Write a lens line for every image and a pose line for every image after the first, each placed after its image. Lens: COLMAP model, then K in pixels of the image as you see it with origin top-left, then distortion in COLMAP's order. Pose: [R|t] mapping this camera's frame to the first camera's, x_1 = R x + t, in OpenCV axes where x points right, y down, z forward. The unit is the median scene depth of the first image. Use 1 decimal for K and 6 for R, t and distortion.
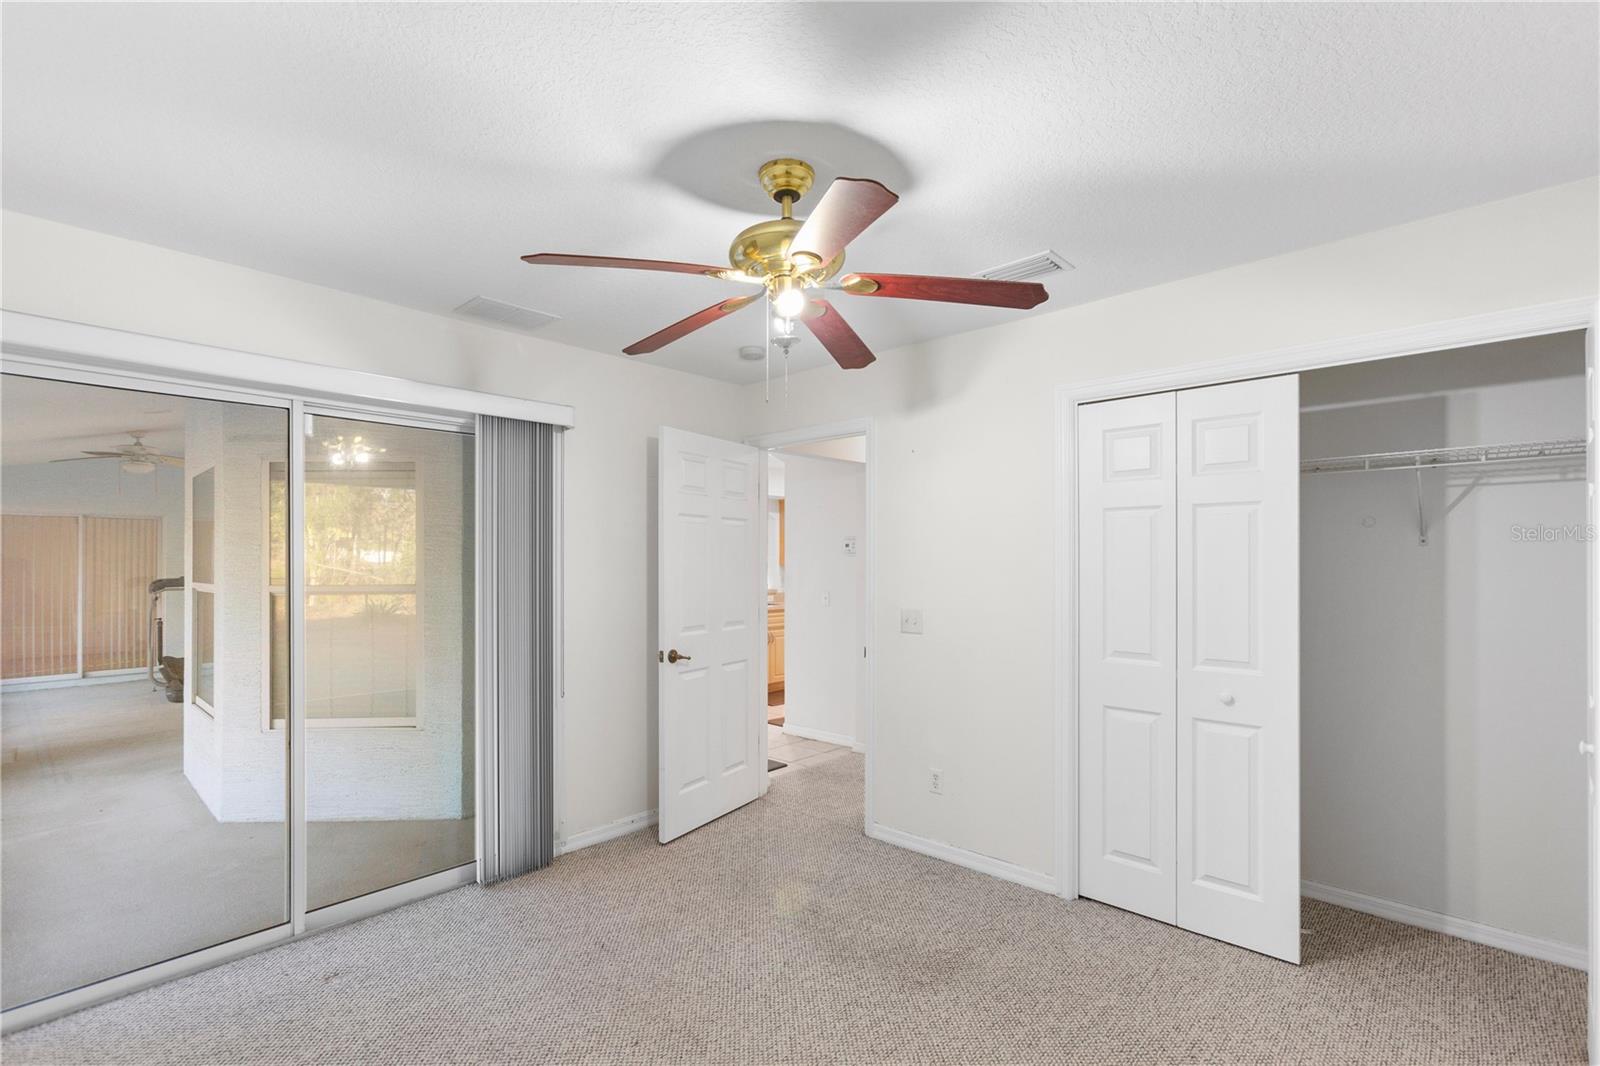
lens RADIAL K [[714.2, 0, 800.5], [0, 714.2, 561.1], [0, 0, 1]] dist [0.000702, 0.000002]
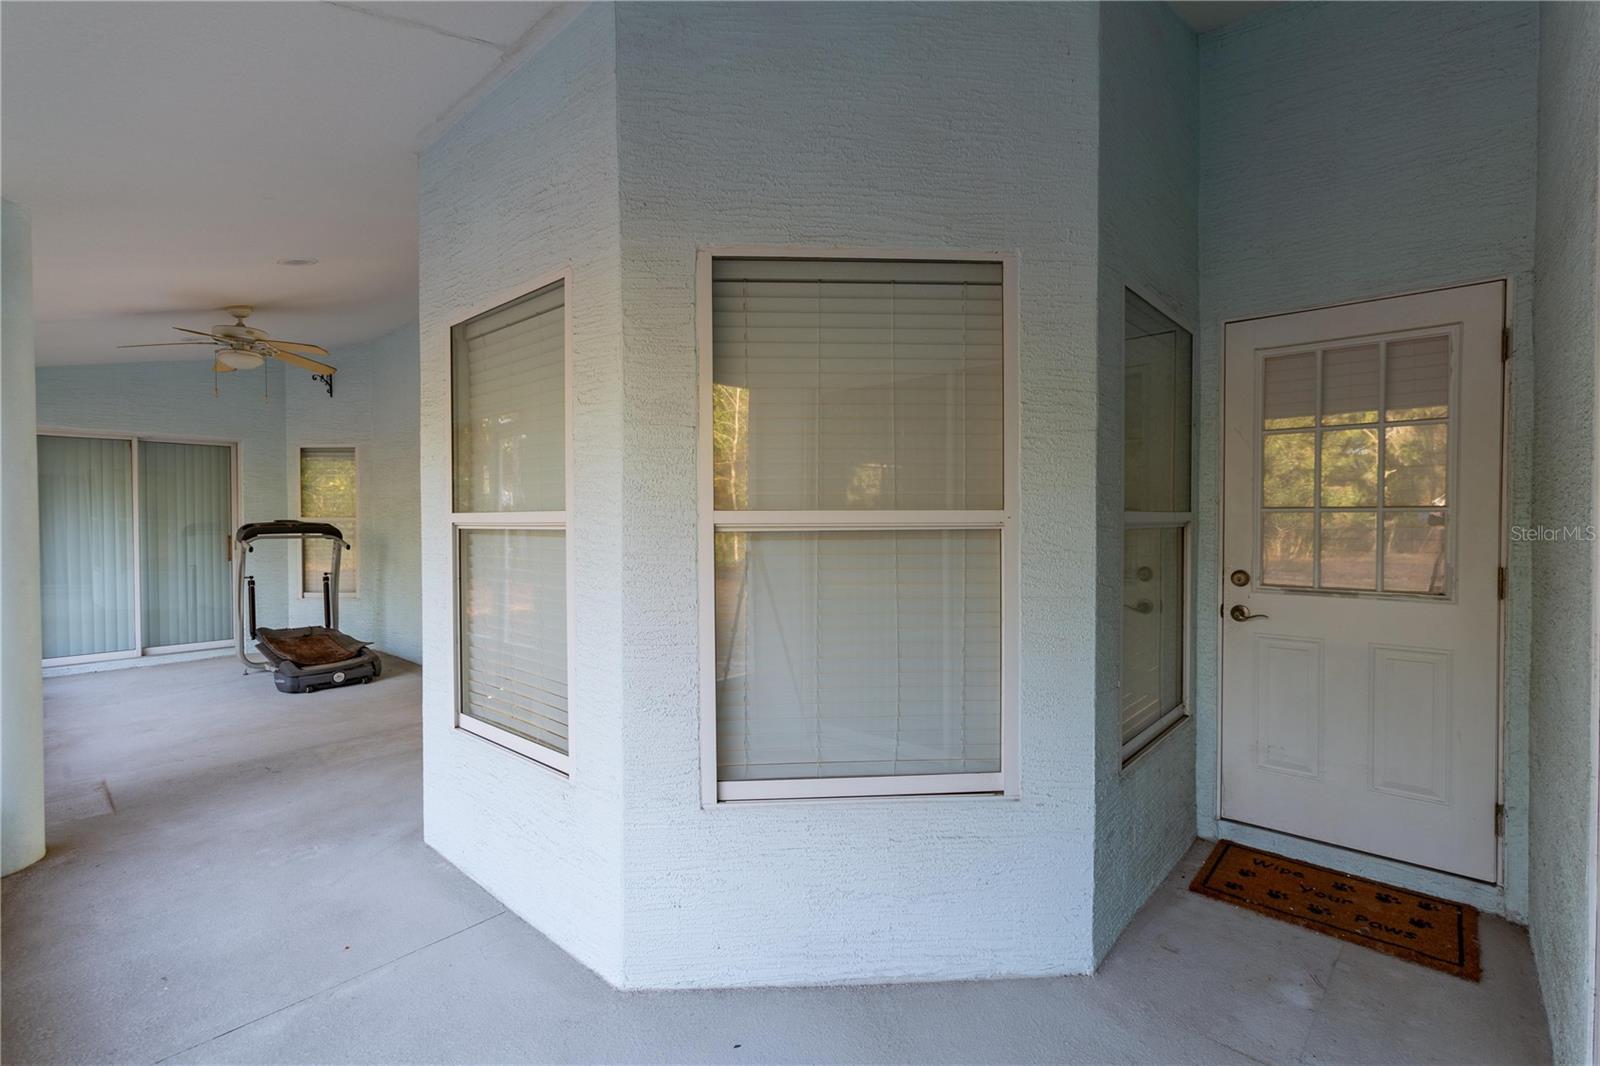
lens RADIAL K [[717.4, 0, 800.0], [0, 717.4, 533.0], [0, 0, 1]] dist [0.000064, 0.000403]
pose [[0.999858, -0.001151, 0.016789, -0.369661], [0.000777, 0.999752, 0.022259, 0.020682], [-0.016810, -0.022243, 0.999611, 0.270797]]
